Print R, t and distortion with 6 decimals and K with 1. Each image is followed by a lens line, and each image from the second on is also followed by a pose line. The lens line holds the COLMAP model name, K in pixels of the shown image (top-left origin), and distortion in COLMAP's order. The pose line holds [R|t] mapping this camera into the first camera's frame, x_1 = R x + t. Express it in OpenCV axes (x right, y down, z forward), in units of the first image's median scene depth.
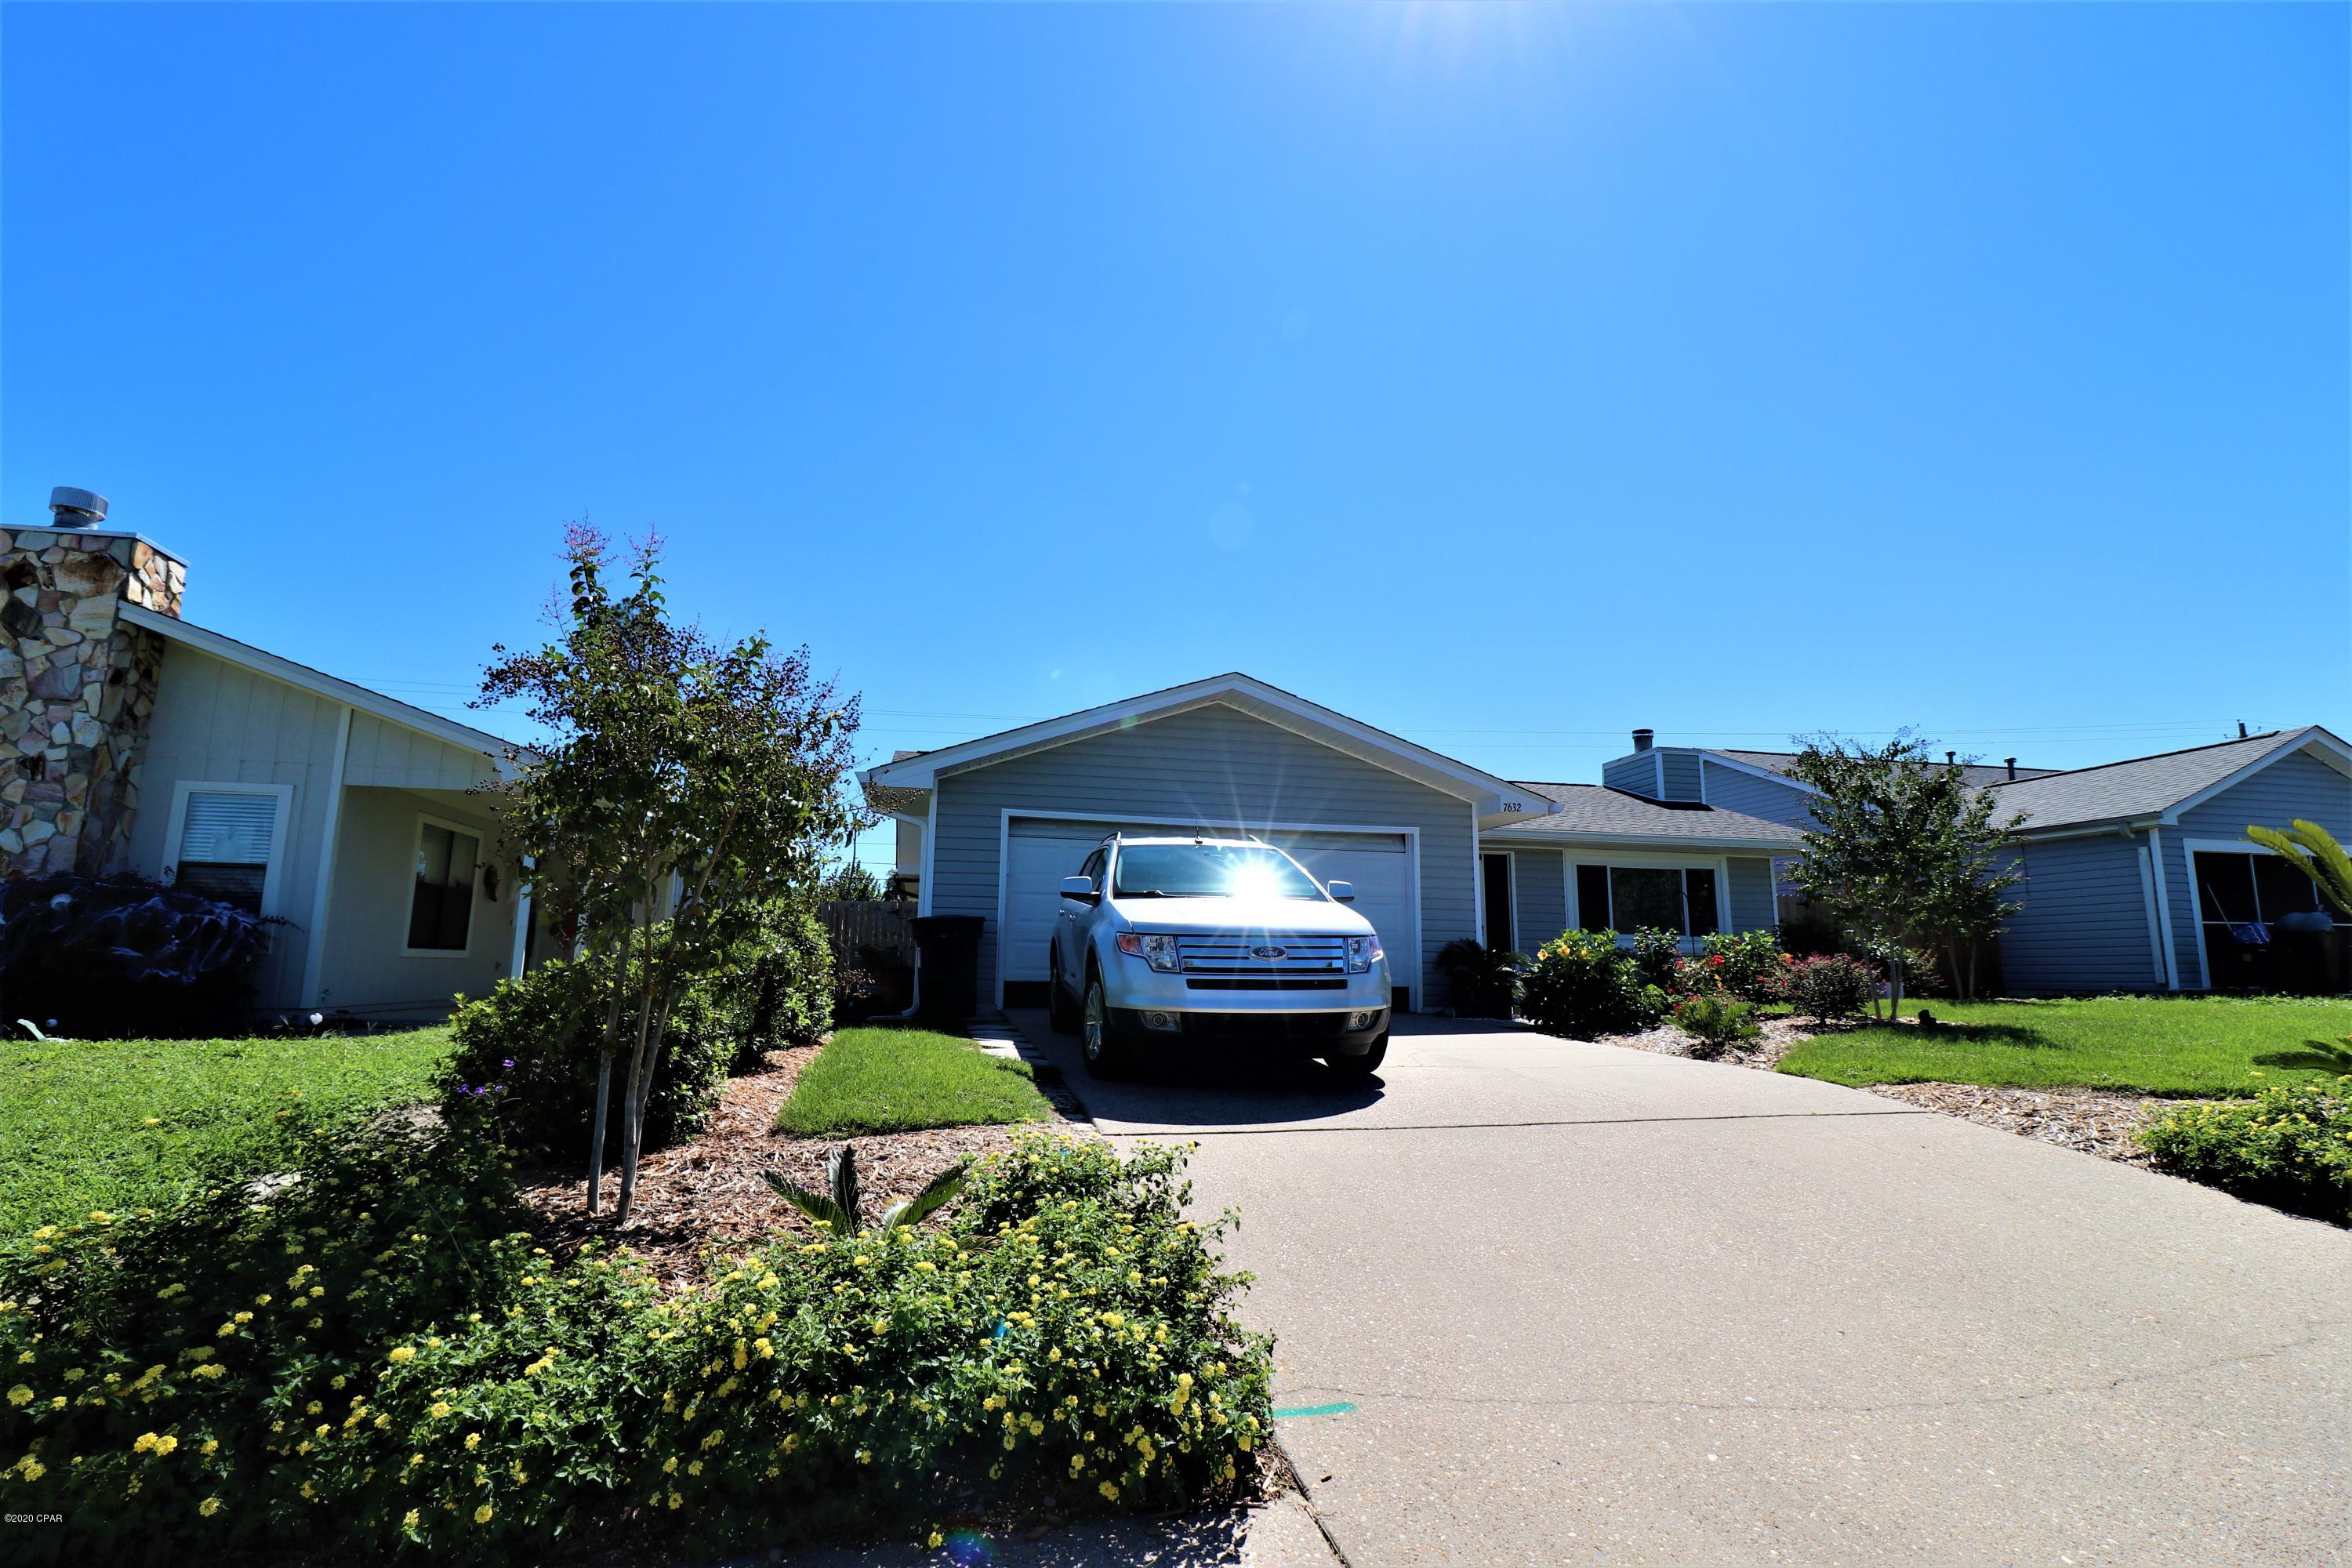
lens RADIAL K [[1087.7, 0, 1167.4], [0, 1087.7, 791.7], [0, 0, 1]] dist [0.000686, -0.016678]
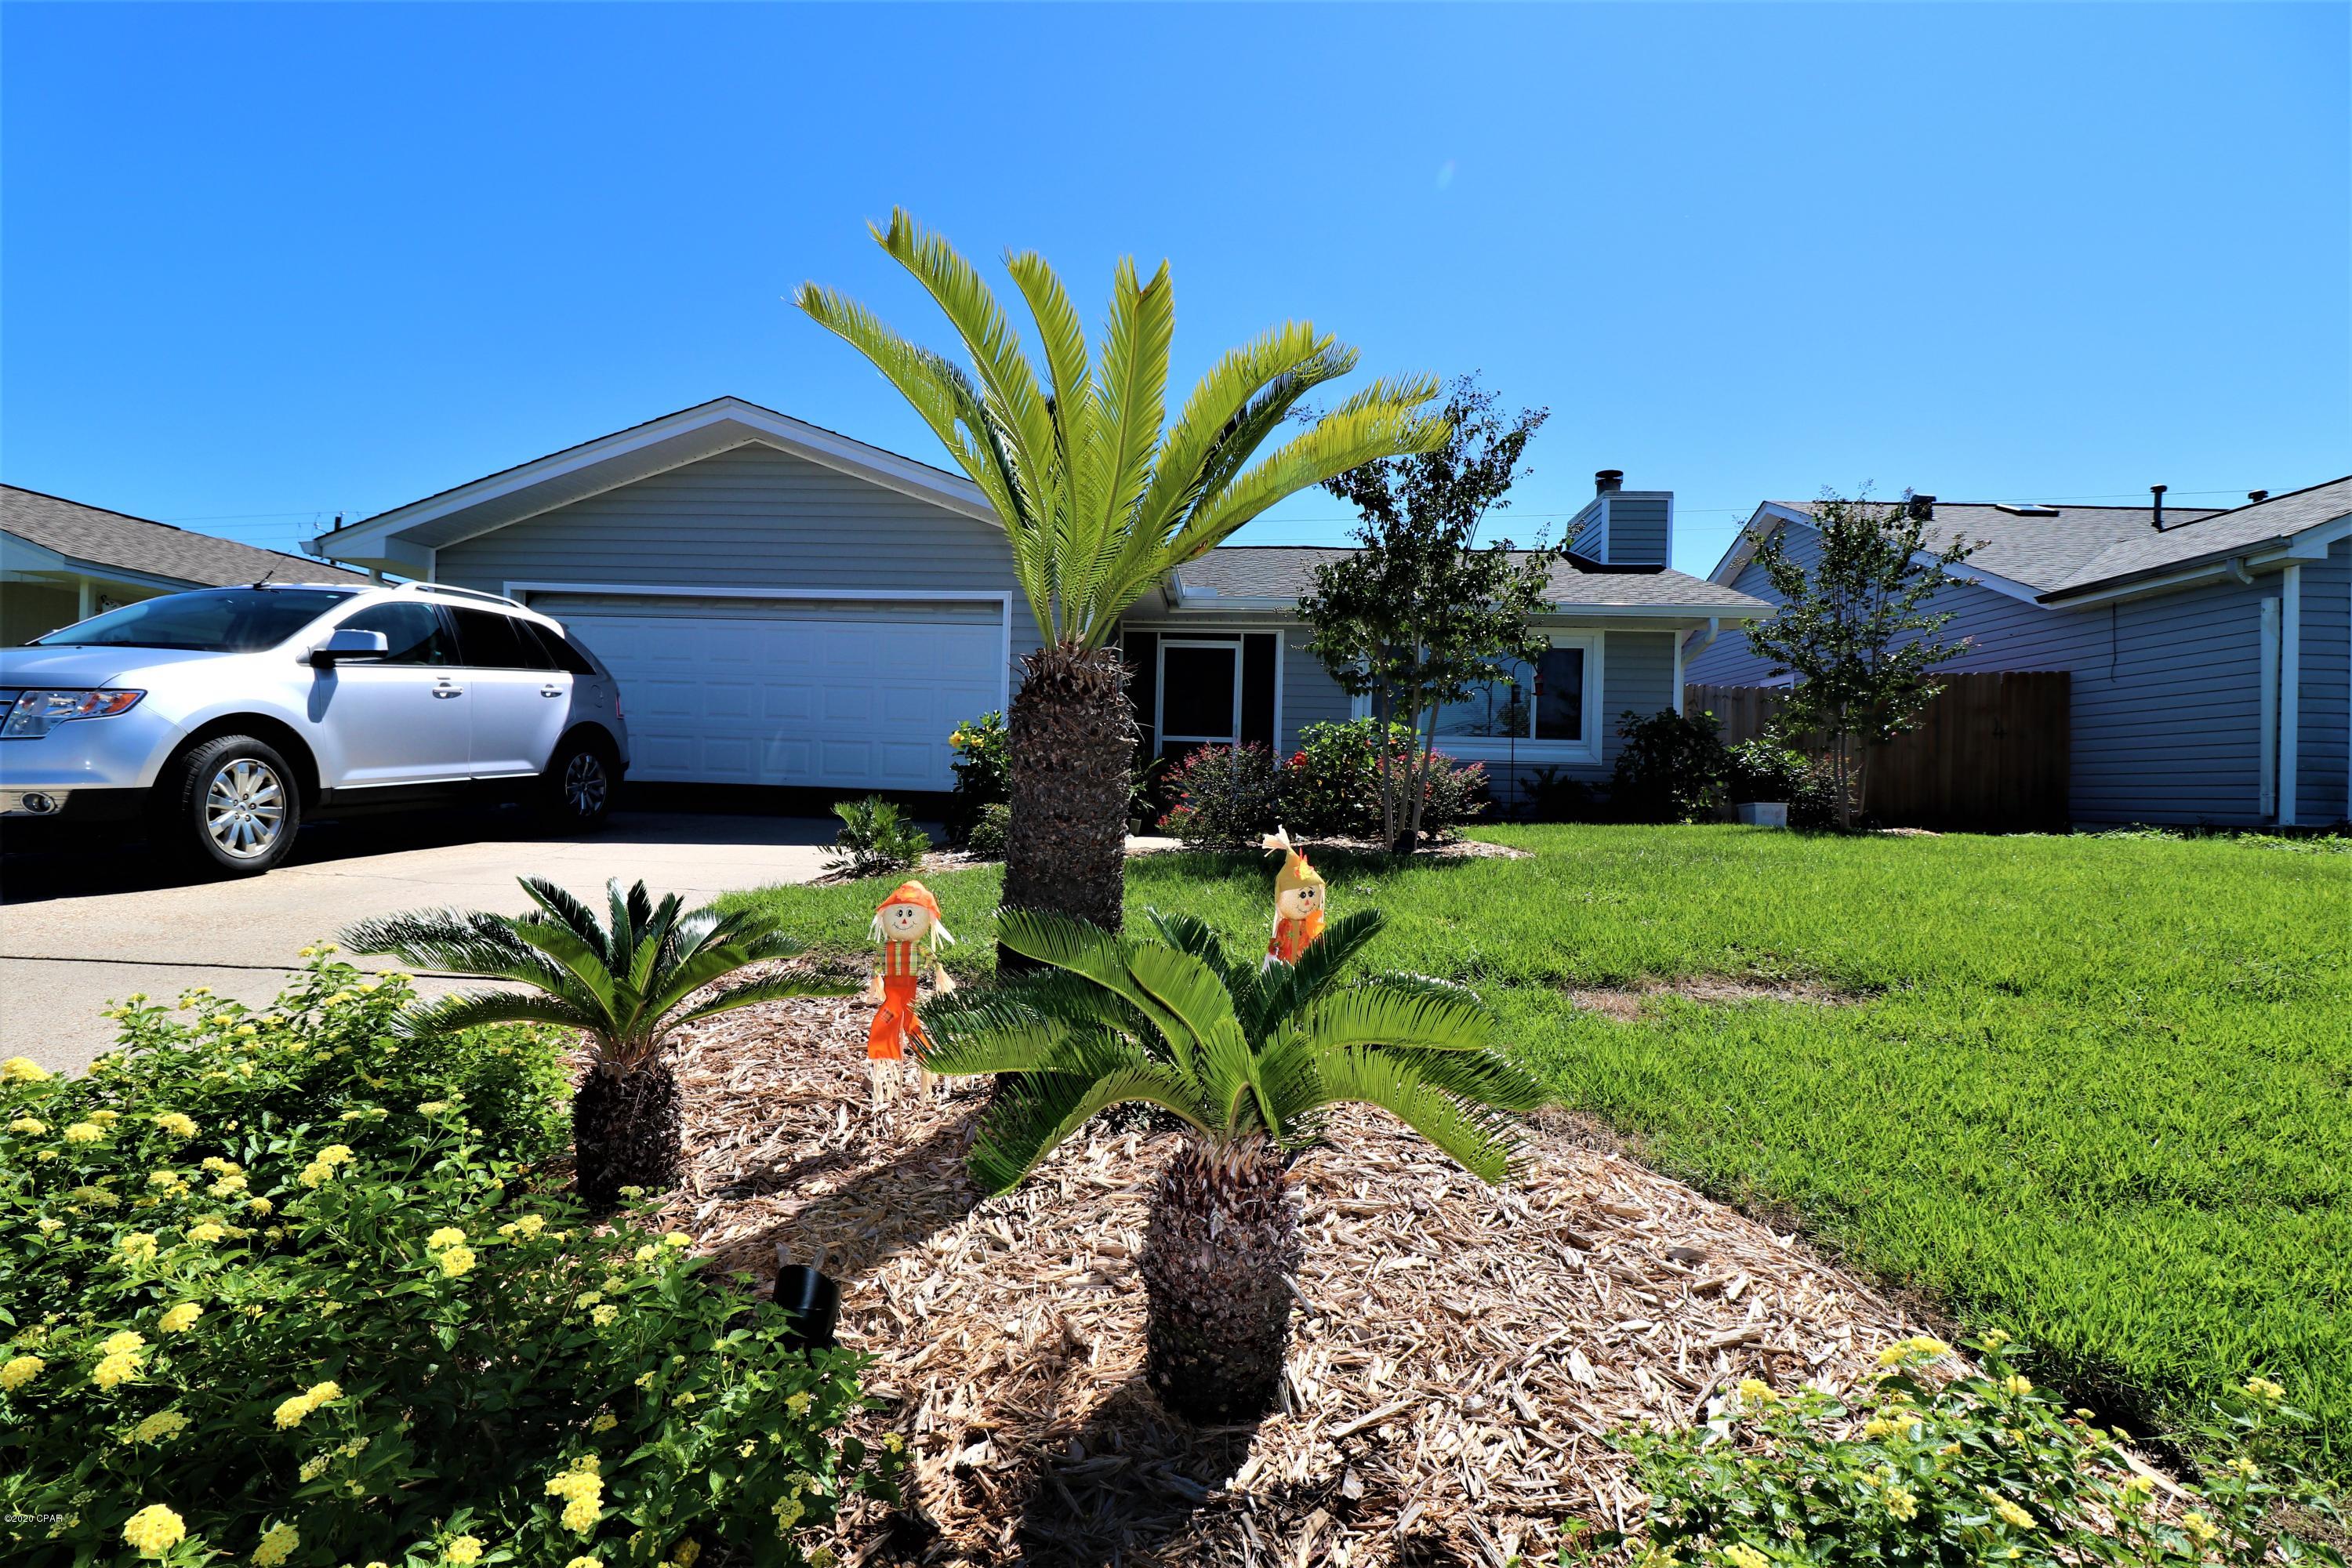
lens RADIAL K [[1087.7, 0, 1167.4], [0, 1087.7, 791.7], [0, 0, 1]] dist [0.000686, -0.016678]
pose [[0.961954, 0.014460, -0.272827, 0.547447], [0.028747, 0.987698, 0.153707, 0.057710], [0.271693, -0.155702, 0.949705, 0.264550]]
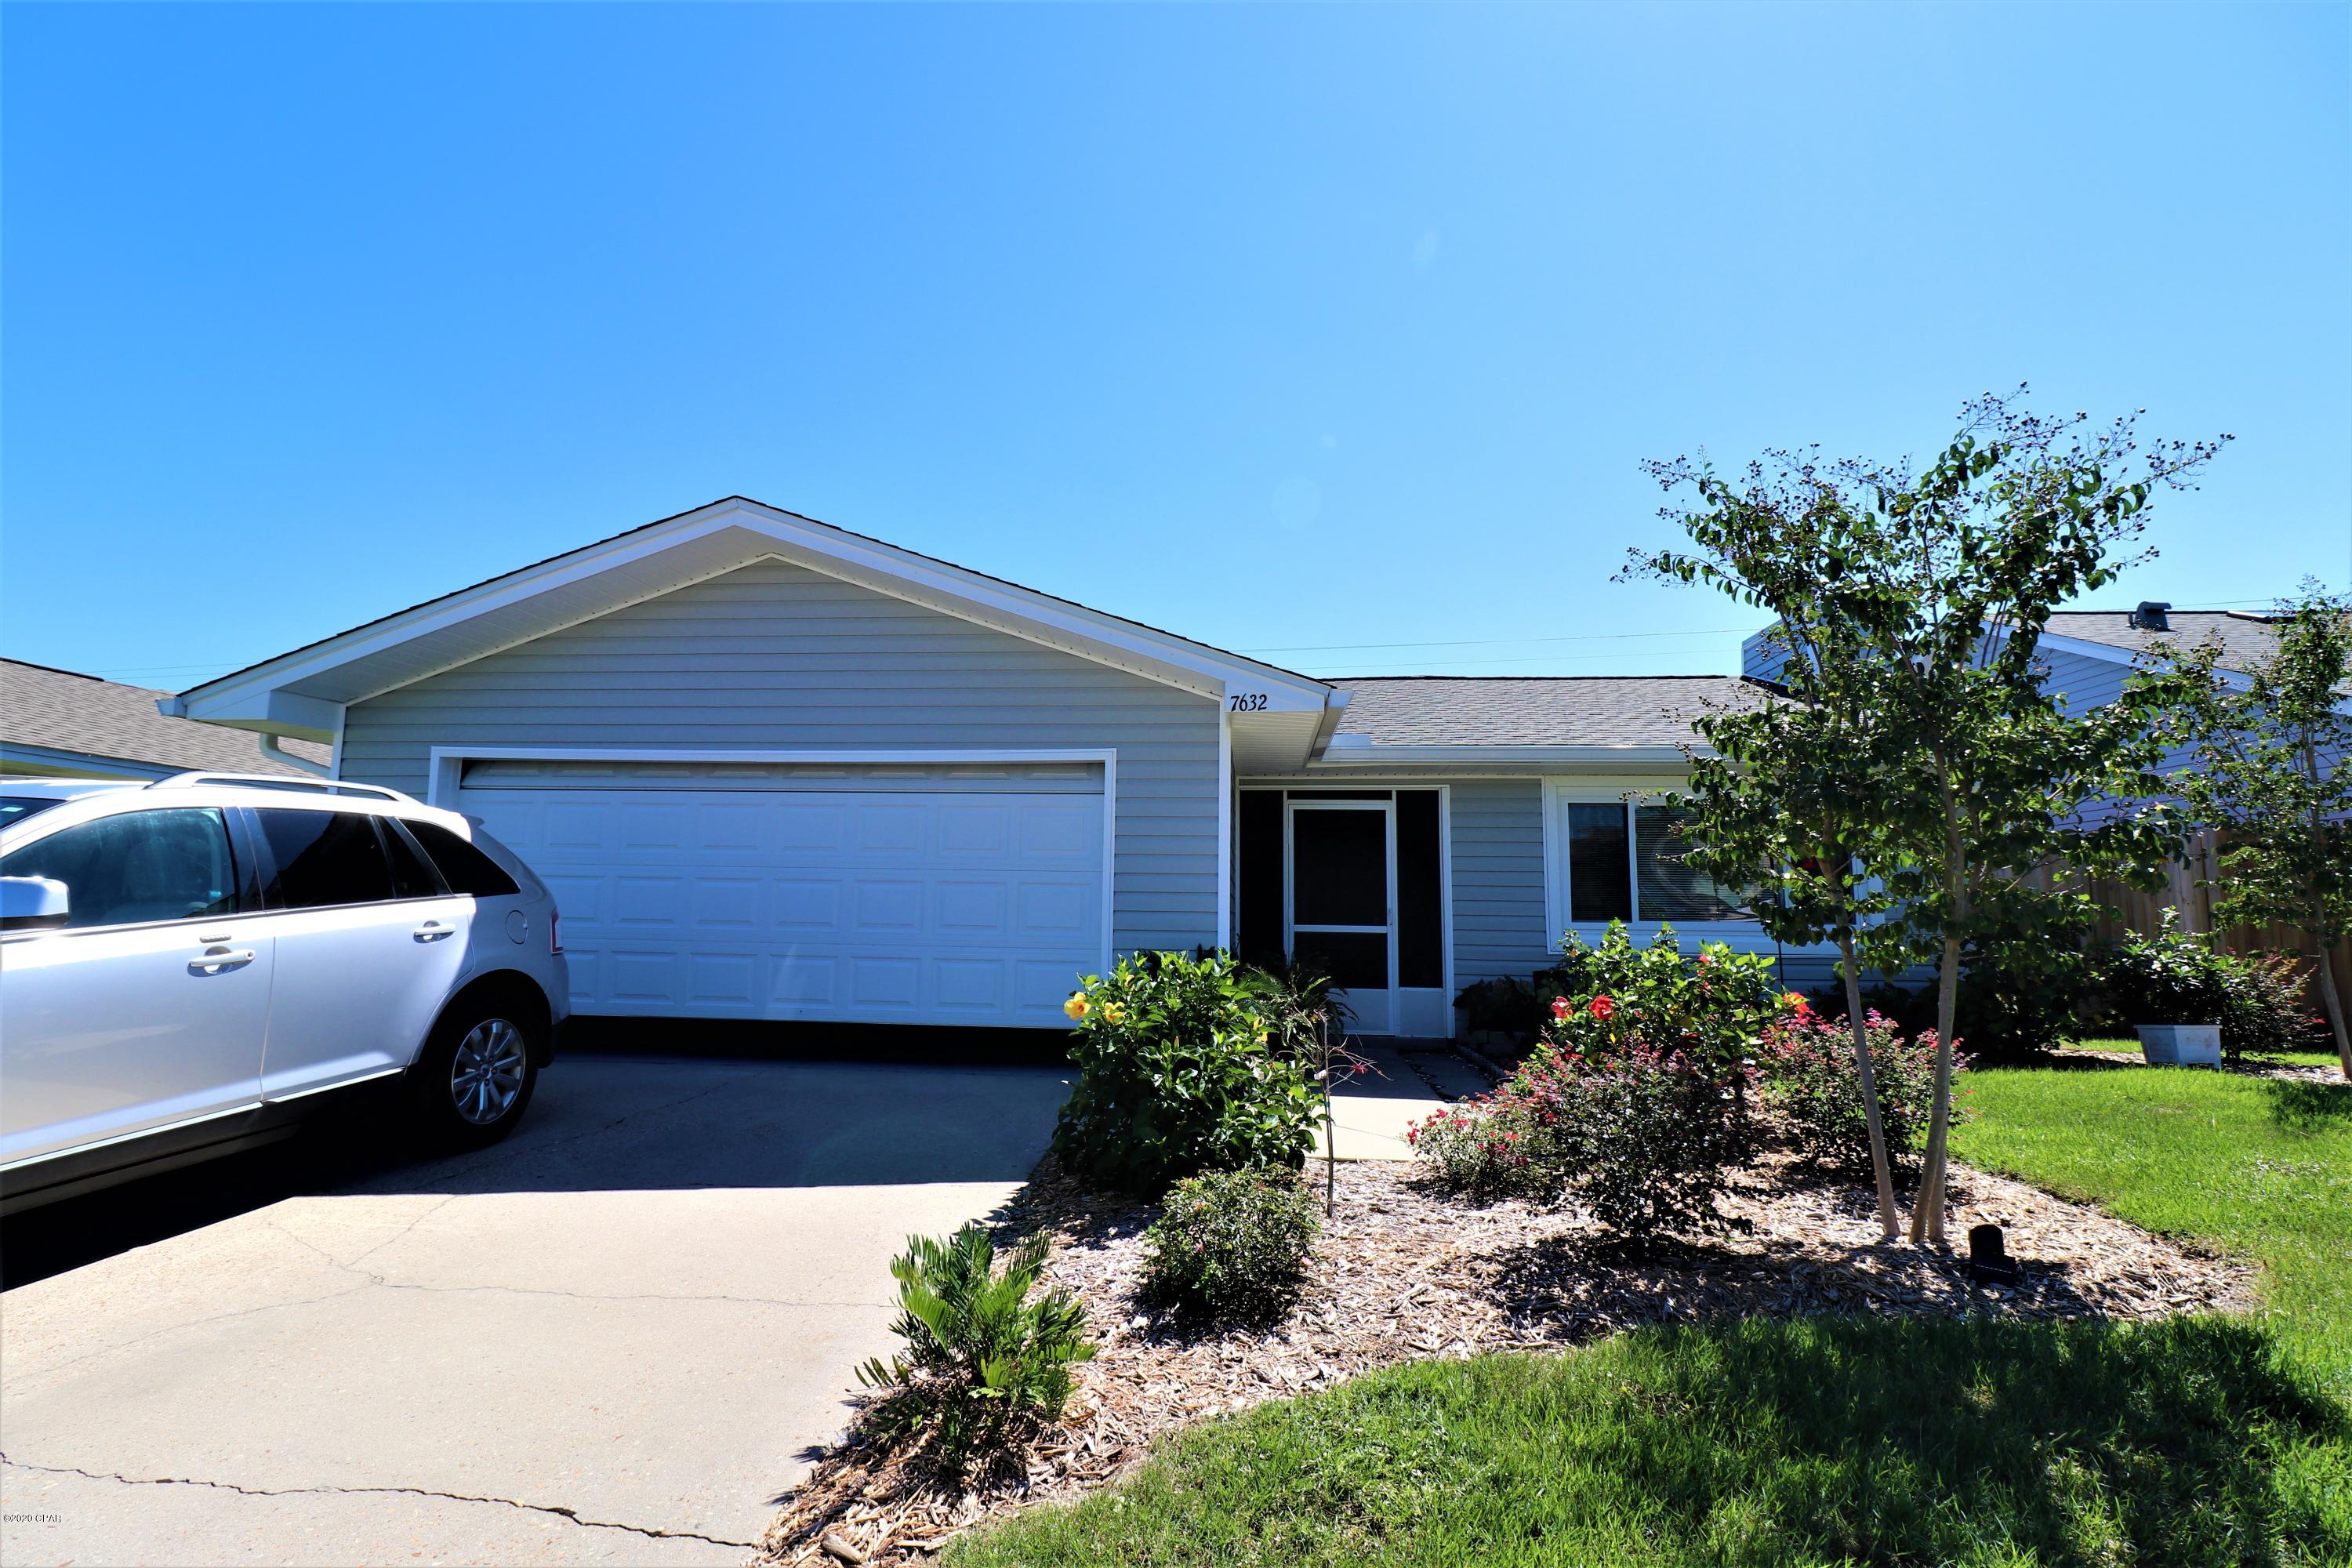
lens RADIAL K [[1087.7, 0, 1167.4], [0, 1087.7, 791.7], [0, 0, 1]] dist [0.000686, -0.016678]
pose [[0.957232, -0.034178, -0.287295, 0.413737], [0.047292, 0.998126, 0.038828, 0.034336], [0.285430, -0.050754, 0.957055, 0.460224]]
